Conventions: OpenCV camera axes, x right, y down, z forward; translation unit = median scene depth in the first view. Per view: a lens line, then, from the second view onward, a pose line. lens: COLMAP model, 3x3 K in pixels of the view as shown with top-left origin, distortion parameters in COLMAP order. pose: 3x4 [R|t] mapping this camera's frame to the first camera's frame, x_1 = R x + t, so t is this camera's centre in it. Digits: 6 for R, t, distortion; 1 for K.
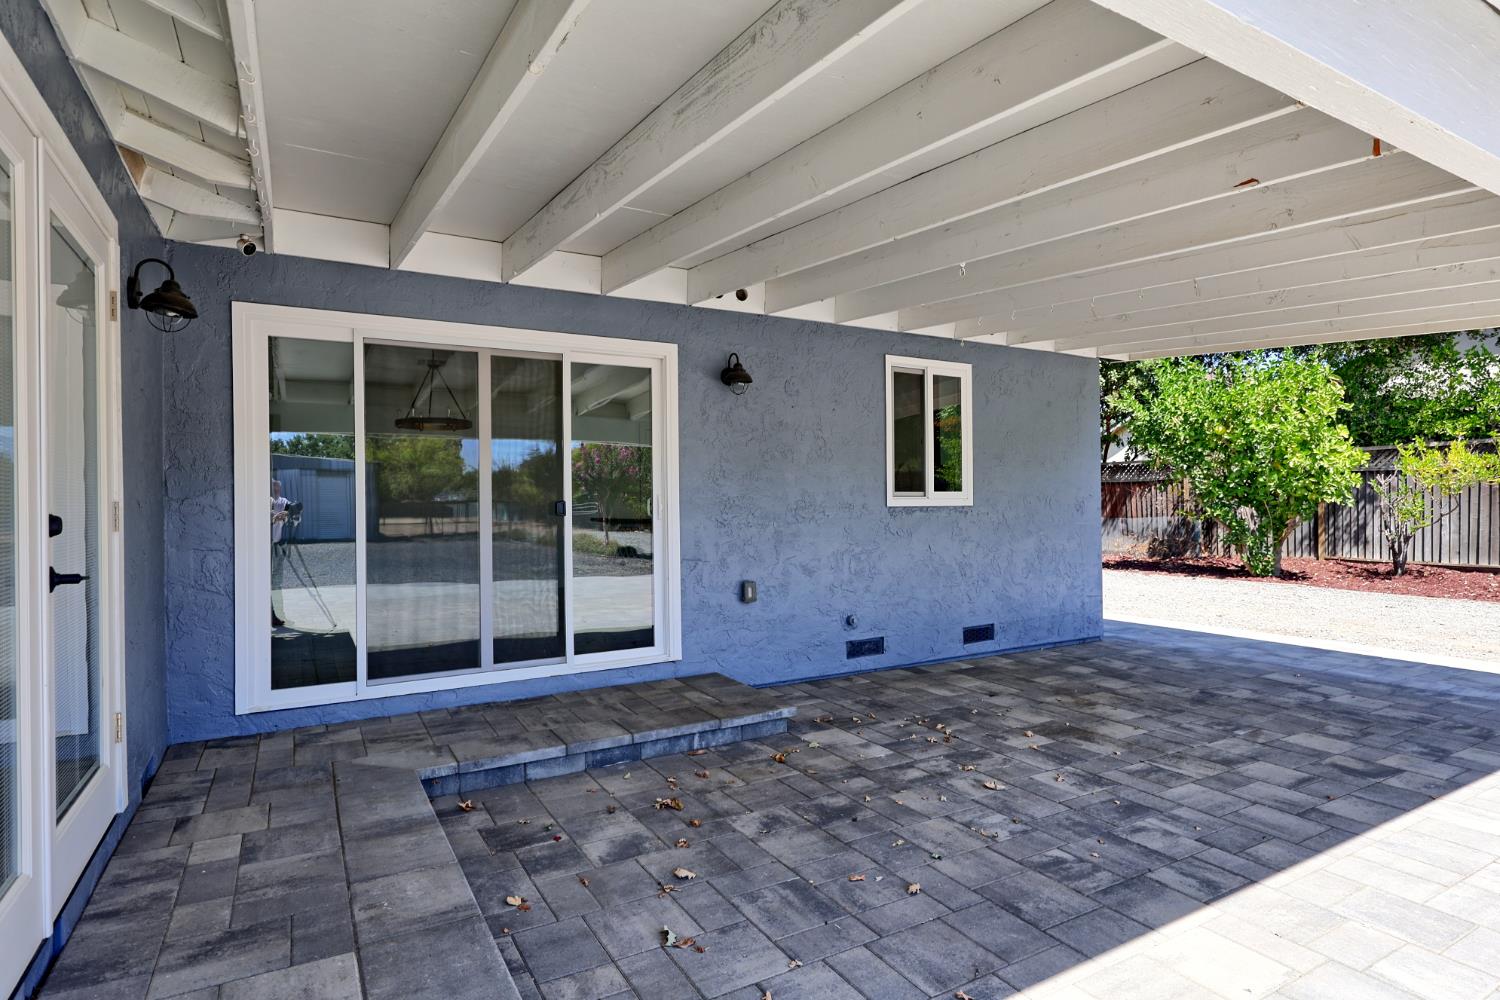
lens RADIAL K [[796.0, 0, 755.6], [0, 796.0, 500.4], [0, 0, 1]] dist [-0.004037, 0.001622]
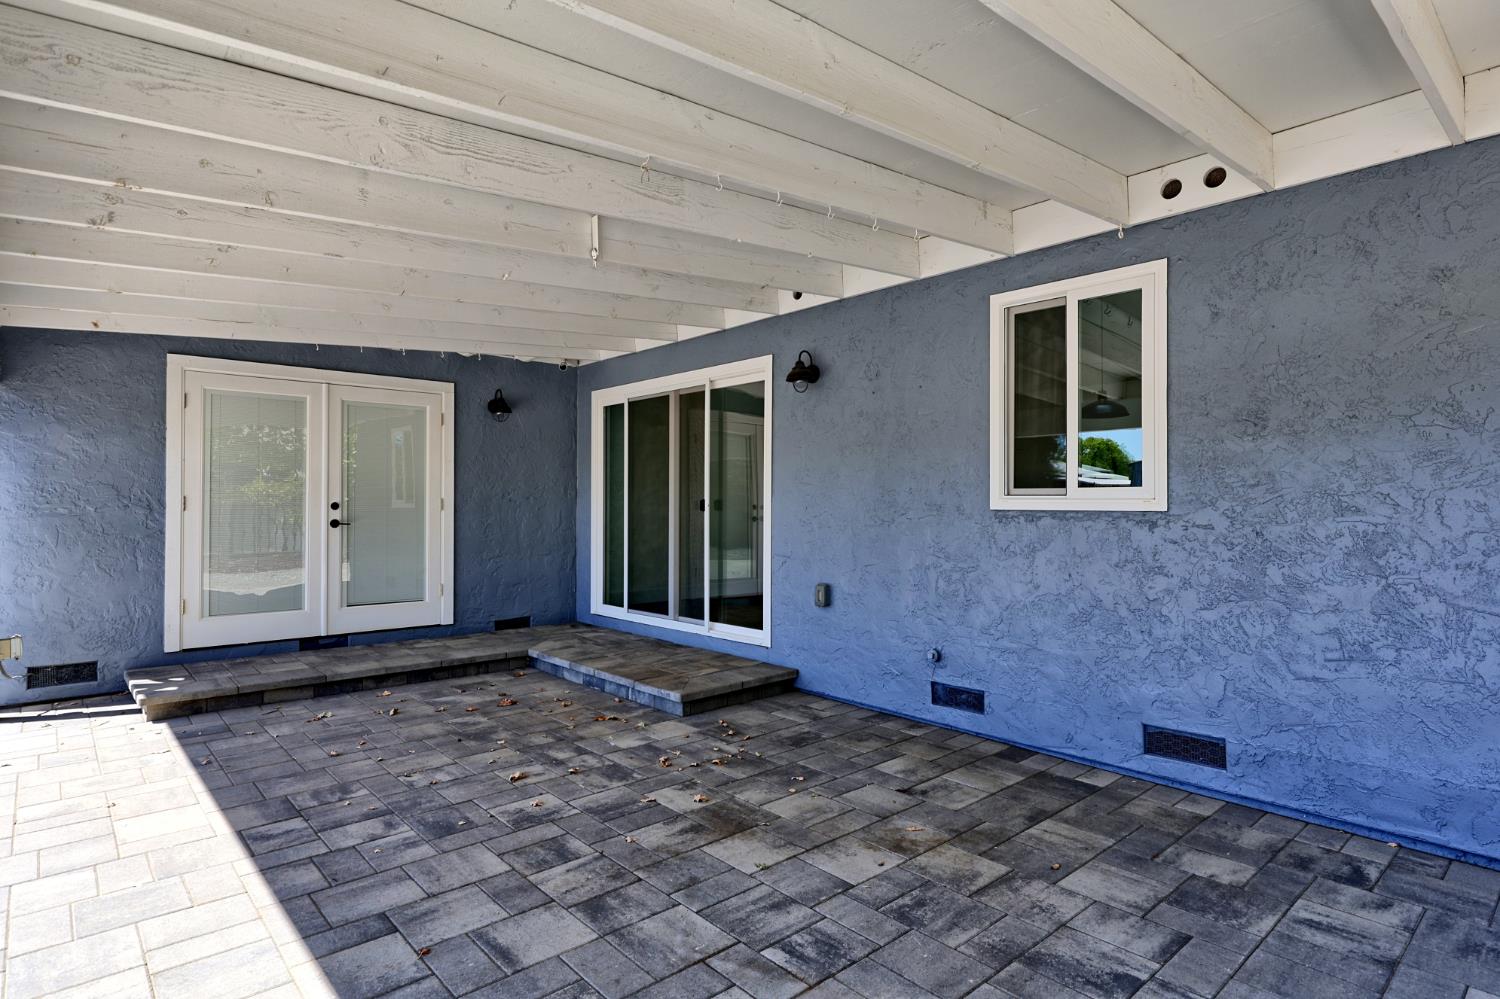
lens RADIAL K [[796.0, 0, 755.8], [0, 796.0, 498.6], [0, 0, 1]] dist [-0.004037, 0.001622]
pose [[0.204803, 0.002698, -0.978799, 1.166666], [-0.003022, 0.999993, 0.002124, -0.004127], [0.978799, 0.002523, 0.204810, 0.928560]]
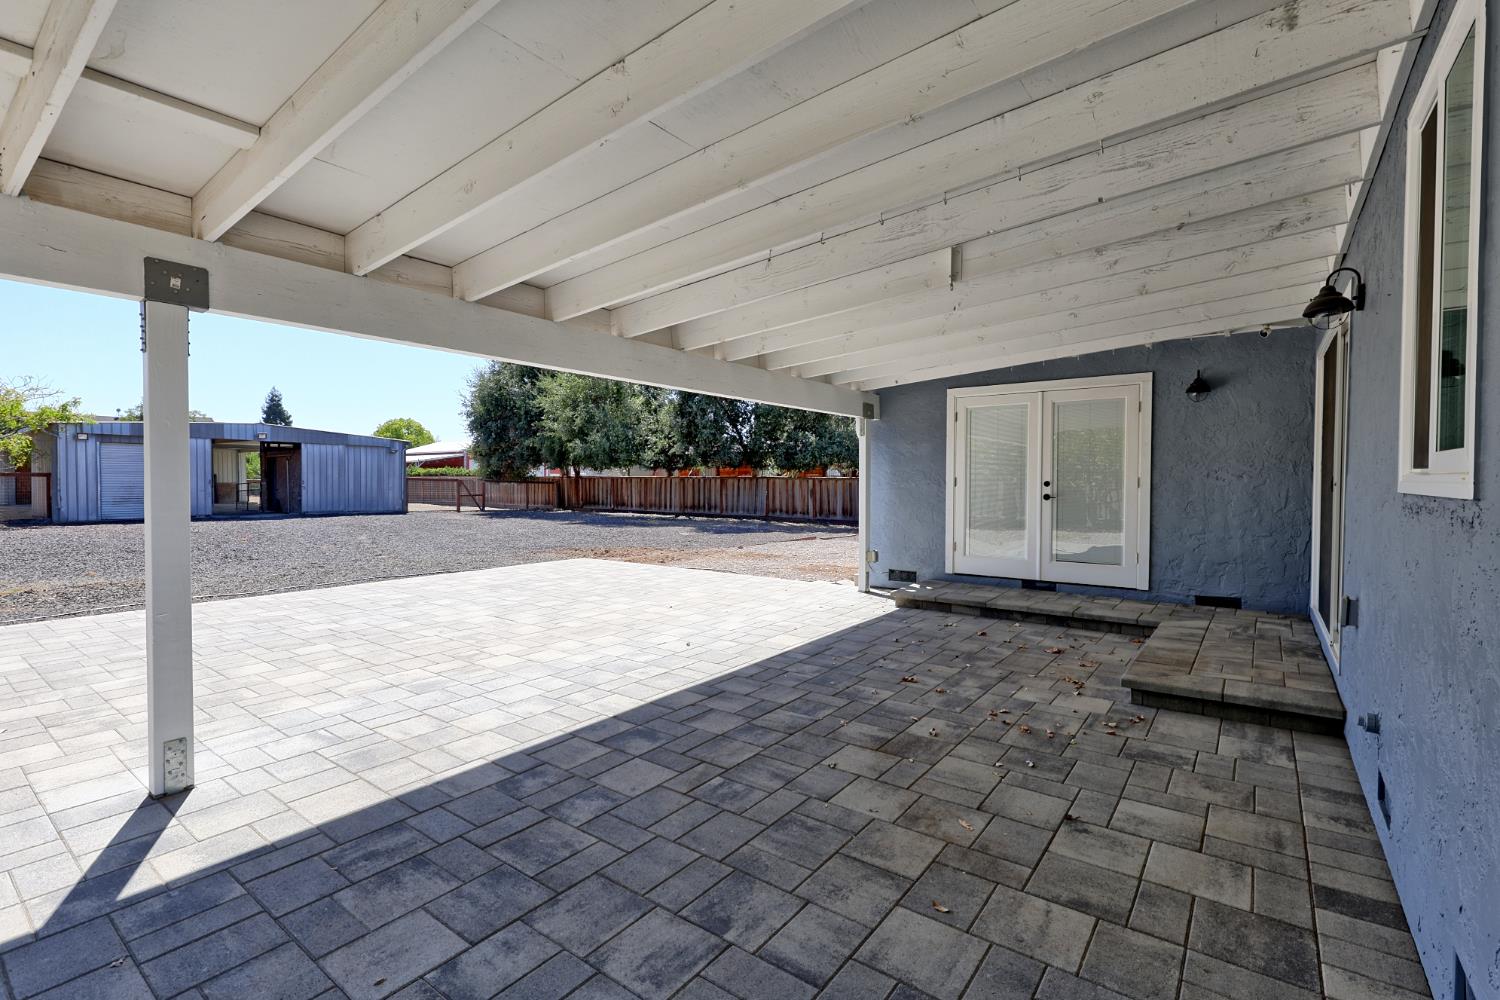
lens RADIAL K [[677.3, 0, 757.3], [0, 677.3, 499.4], [0, 0, 1]] dist [0.005311, -0.000531]
pose [[-0.919455, 0.019428, -0.392715, 0.870827], [0.007940, 0.999492, 0.030855, -0.003750], [0.393115, 0.025251, -0.919143, 1.704658]]
